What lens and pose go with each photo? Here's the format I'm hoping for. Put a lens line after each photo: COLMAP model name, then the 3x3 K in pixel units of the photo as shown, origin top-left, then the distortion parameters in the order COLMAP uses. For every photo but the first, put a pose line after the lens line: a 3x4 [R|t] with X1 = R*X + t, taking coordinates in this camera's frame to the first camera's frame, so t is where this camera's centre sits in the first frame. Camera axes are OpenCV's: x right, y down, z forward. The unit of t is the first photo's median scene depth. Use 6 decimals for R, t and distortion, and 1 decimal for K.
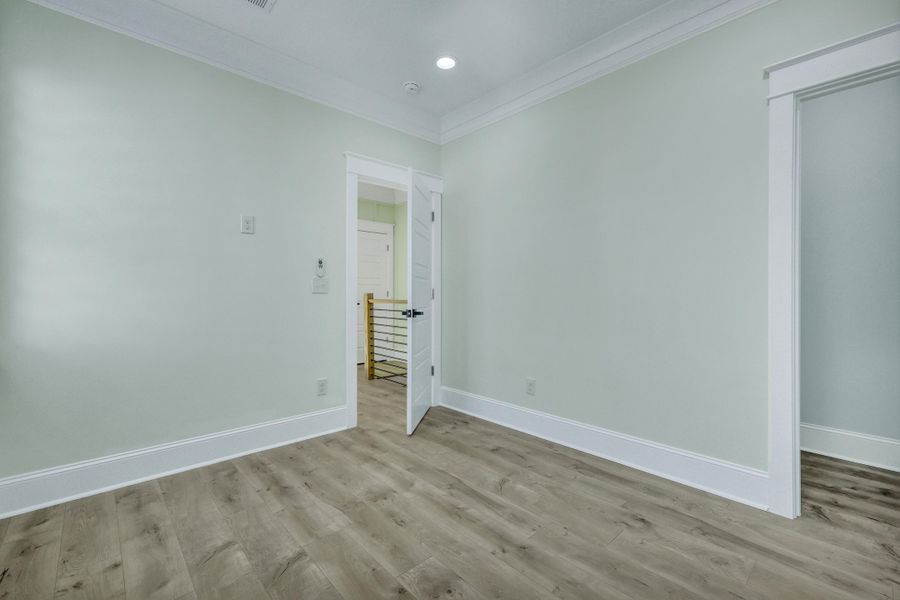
lens RADIAL K [[386.1, 0, 450.0], [0, 386.1, 300.0], [0, 0, 1]] dist [0.000072, 0.000055]
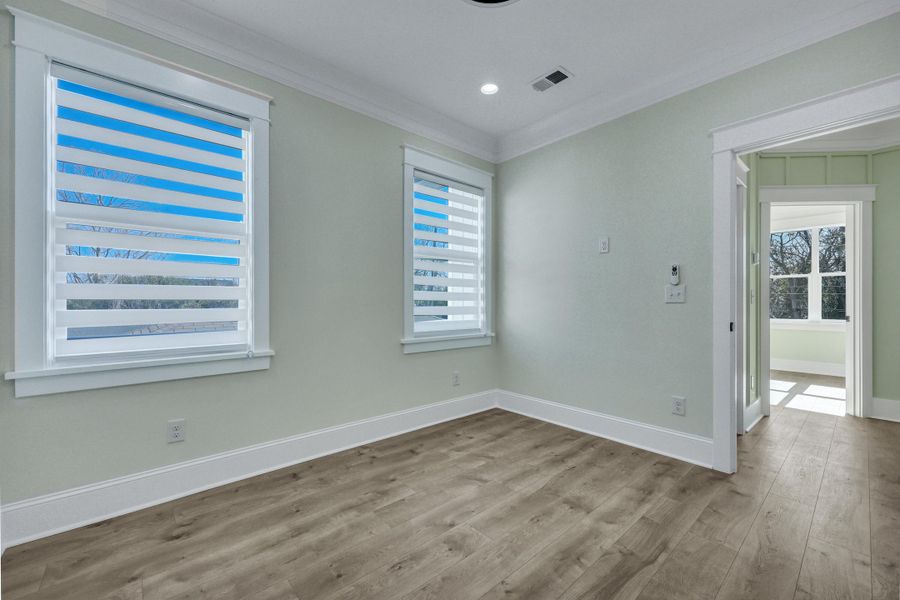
lens RADIAL K [[370.3, 0, 450.0], [0, 370.3, 300.0], [0, 0, 1]] dist [0.000182, 0.000204]
pose [[-0.023136, -0.002743, -0.999729, 0.775864], [-0.020203, 0.999793, -0.002276, -0.011623], [0.999528, 0.020145, -0.023186, 0.682110]]
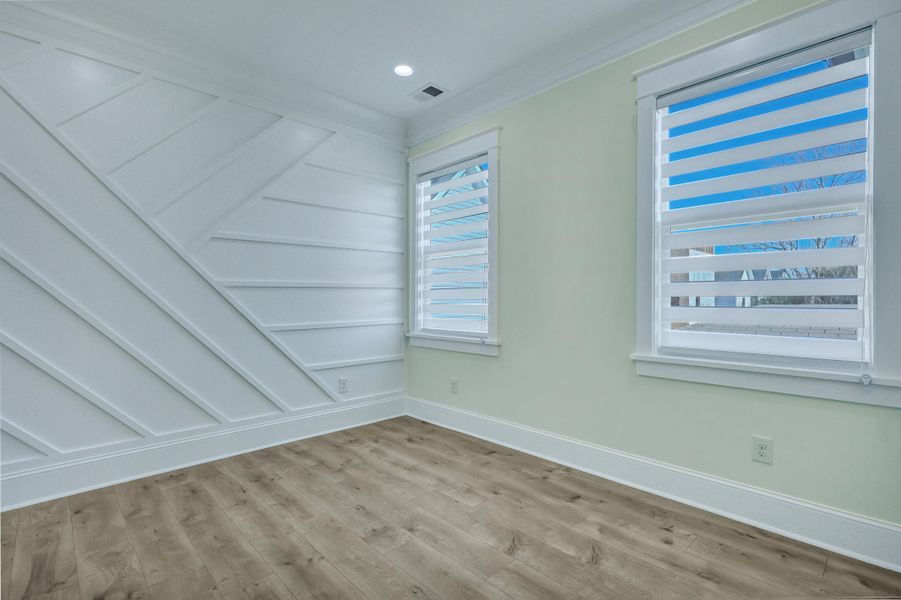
lens RADIAL K [[416.1, 0, 450.5], [0, 416.1, 300.0], [0, 0, 1]] dist [-0.000649, -0.000244]
pose [[-0.999824, 0.005681, -0.017900, -0.161434], [0.005266, 0.999718, 0.023164, -0.033499], [0.018027, 0.023066, -0.999571, 1.610913]]
